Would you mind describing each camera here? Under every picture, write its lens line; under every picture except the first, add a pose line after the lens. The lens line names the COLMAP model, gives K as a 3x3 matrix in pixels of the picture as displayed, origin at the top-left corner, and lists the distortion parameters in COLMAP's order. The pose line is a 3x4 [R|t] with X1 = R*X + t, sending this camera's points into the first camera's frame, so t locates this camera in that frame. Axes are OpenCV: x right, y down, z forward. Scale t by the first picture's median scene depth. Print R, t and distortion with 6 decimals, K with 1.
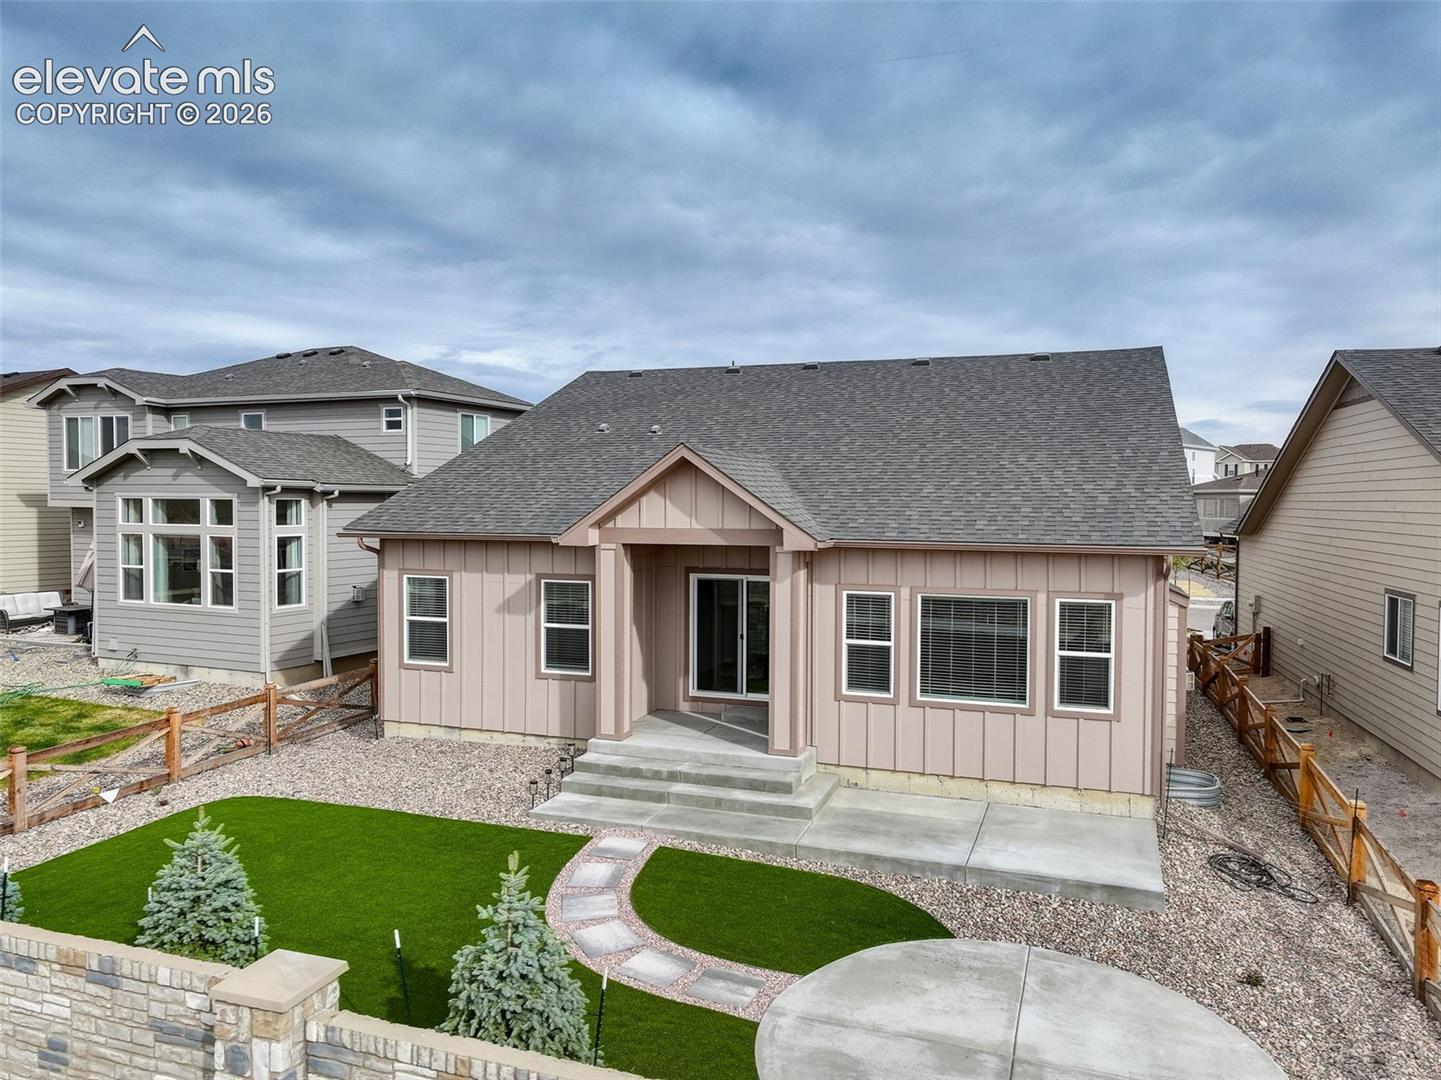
lens RADIAL K [[923.0, 0, 719.4], [0, 923.0, 531.7], [0, 0, 1]] dist [0.016058, 0.001247]
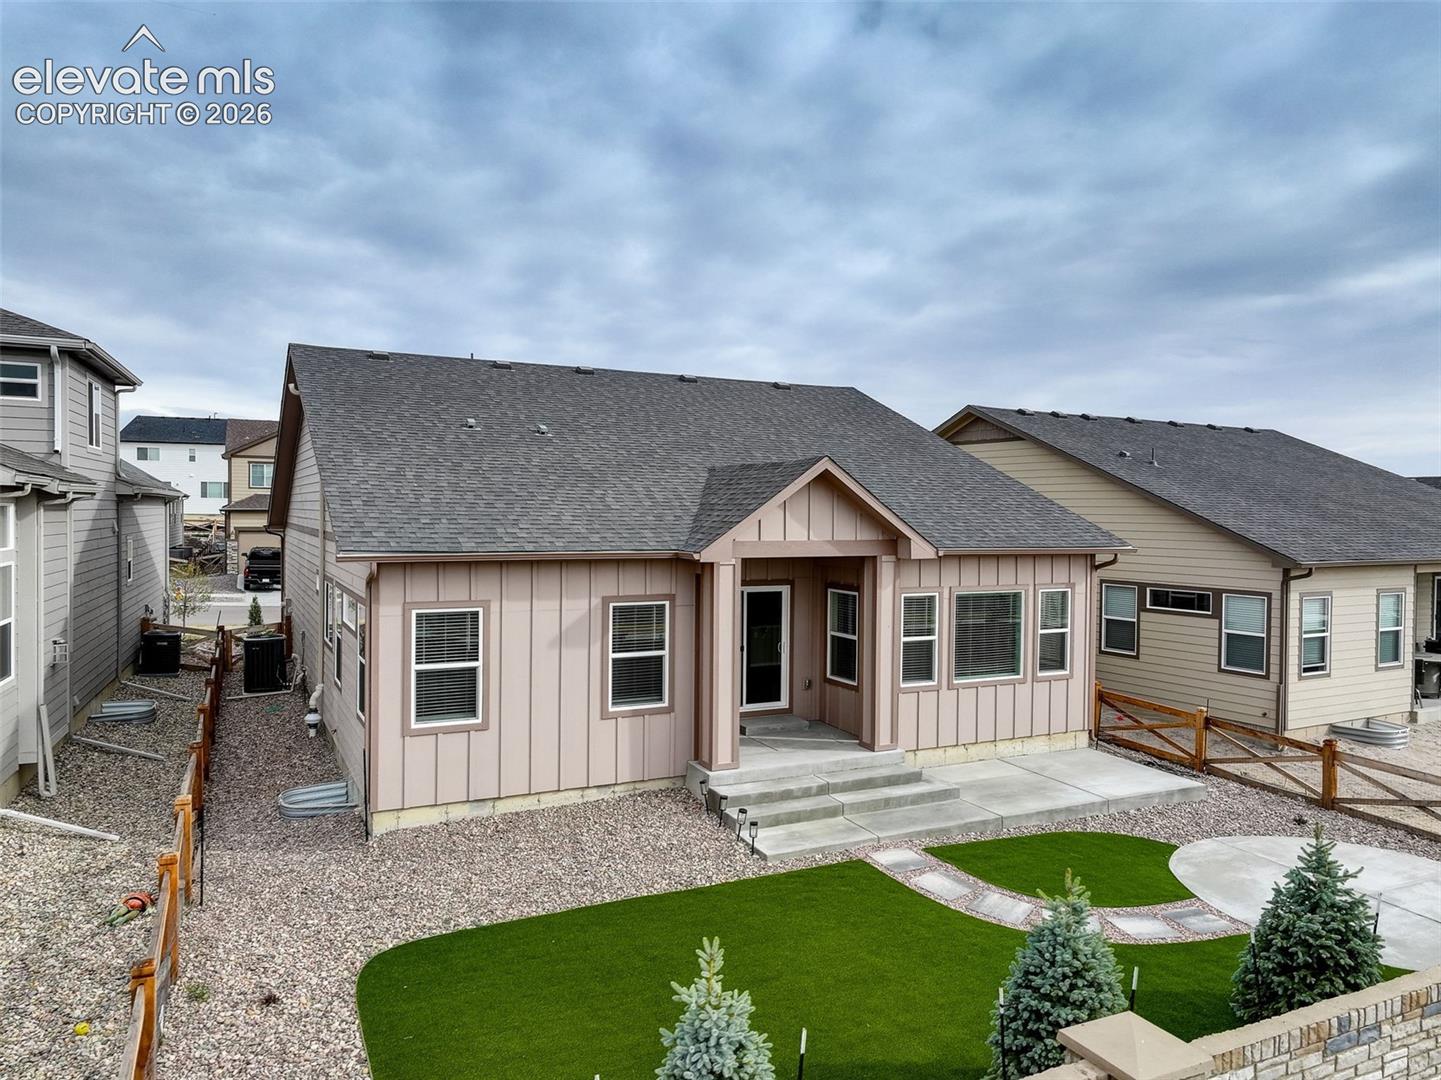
lens RADIAL K [[923.0, 0, 720.5], [0, 923.0, 540.8], [0, 0, 1]] dist [0.016058, 0.001247]
pose [[0.728200, -0.015563, 0.685188, -0.795469], [0.016365, 0.999852, 0.005318, -0.010063], [-0.685170, 0.007341, 0.728347, 0.343958]]
